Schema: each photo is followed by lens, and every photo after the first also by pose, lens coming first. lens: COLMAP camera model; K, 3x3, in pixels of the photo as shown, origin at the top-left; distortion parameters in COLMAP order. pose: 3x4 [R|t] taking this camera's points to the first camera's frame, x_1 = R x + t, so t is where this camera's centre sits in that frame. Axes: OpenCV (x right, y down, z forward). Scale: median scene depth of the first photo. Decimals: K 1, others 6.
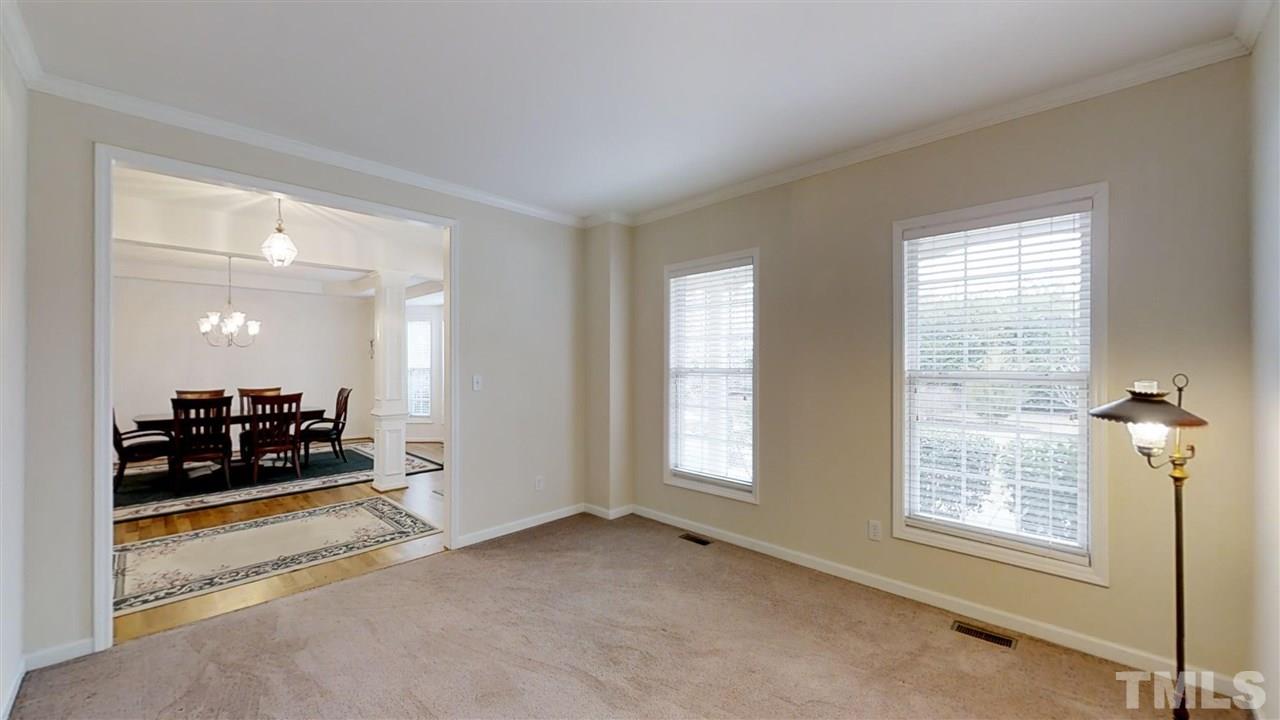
lens RADIAL K [[479.8, 0, 649.4], [0, 479.8, 357.0], [0, 0, 1]] dist [0.000255, 0.000165]
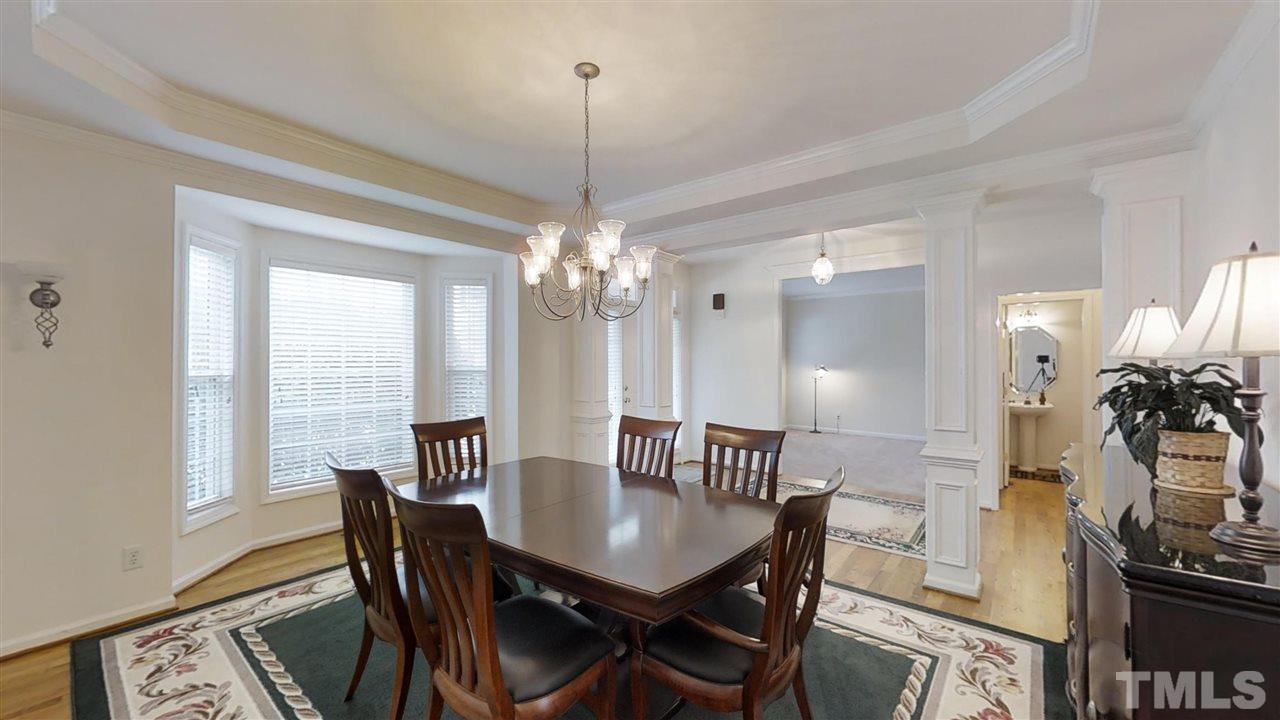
lens RADIAL K [[479.8, 0, 642.9], [0, 479.8, 359.9], [0, 0, 1]] dist [0.000255, 0.000165]
pose [[0.079188, -0.001050, -0.996859, 0.365525], [0.001853, 0.999998, -0.000906, 0.003255], [0.996858, -0.001775, 0.079189, 0.406102]]
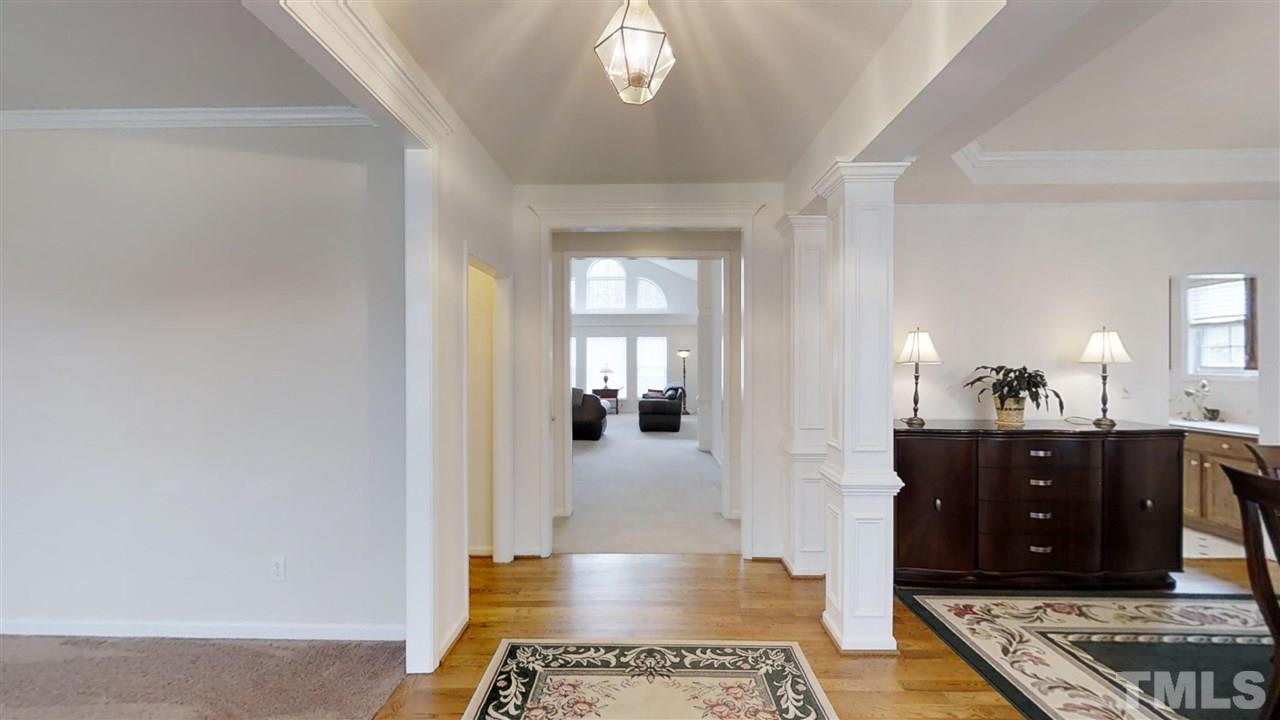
lens RADIAL K [[479.8, 0, 640.8], [0, 479.8, 352.3], [0, 0, 1]] dist [0.000255, 0.000165]
pose [[0.756015, -0.006085, 0.654526, -0.989187], [0.004413, 0.999981, 0.004200, -0.023967], [-0.654540, -0.000287, 0.756027, 0.659046]]
